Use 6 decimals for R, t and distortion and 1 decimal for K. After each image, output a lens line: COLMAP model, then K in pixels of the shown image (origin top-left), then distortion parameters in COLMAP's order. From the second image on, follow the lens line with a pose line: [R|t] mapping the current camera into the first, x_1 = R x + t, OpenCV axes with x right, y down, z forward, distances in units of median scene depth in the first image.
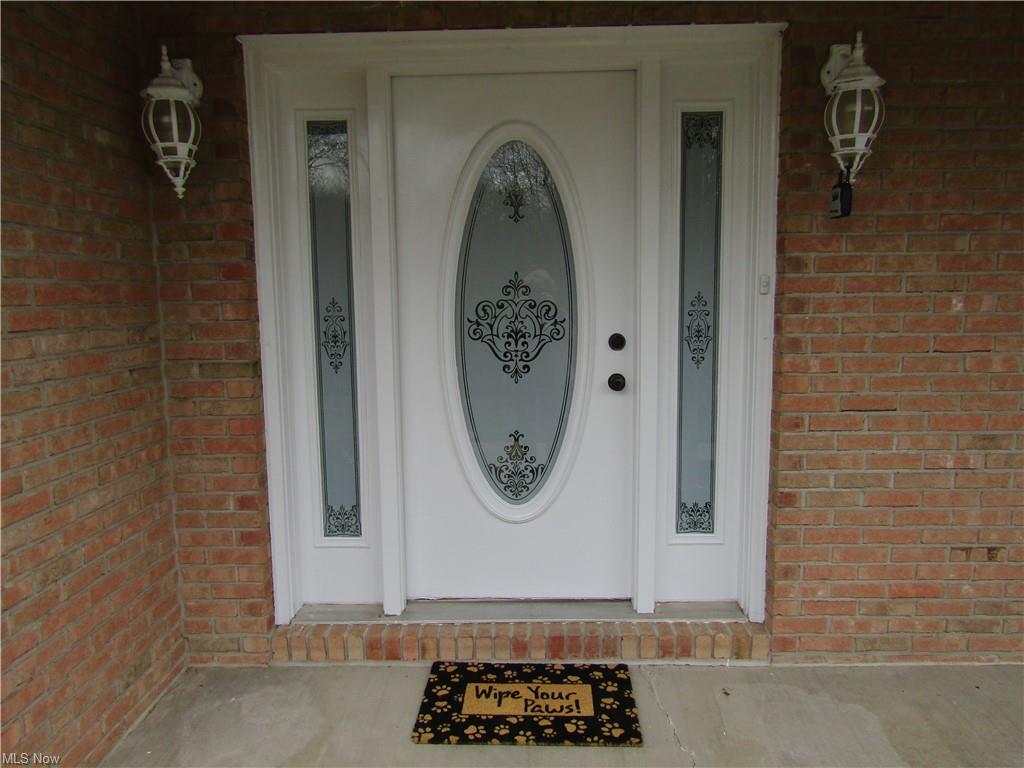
lens RADIAL K [[719.8, 0, 512.0], [0, 719.8, 384.0], [0, 0, 1]] dist [-0.012673, 0.000530]
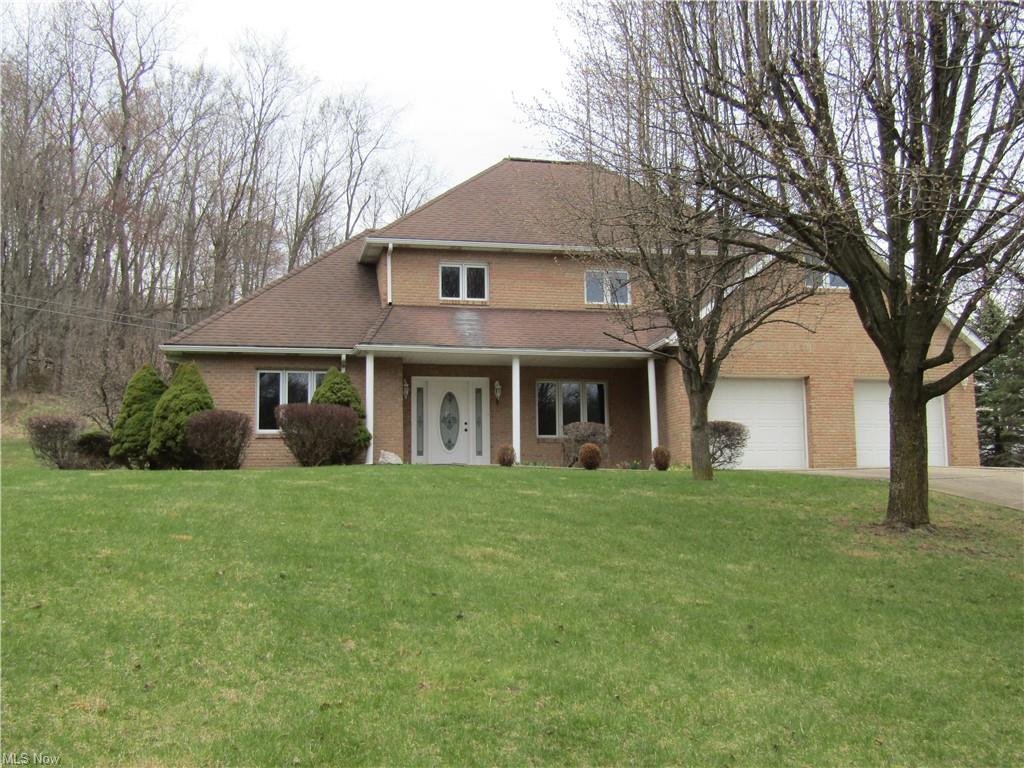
lens RADIAL K [[1174.7, 0, 512.0], [0, 1174.7, 384.0], [0, 0, 1]] dist [-0.064882, 0.005594]
pose [[0.970035, 0.030455, 0.241051, -2.029579], [0.032063, 0.967390, -0.251253, 2.294448], [-0.240842, 0.251453, 0.937426, -9.166629]]
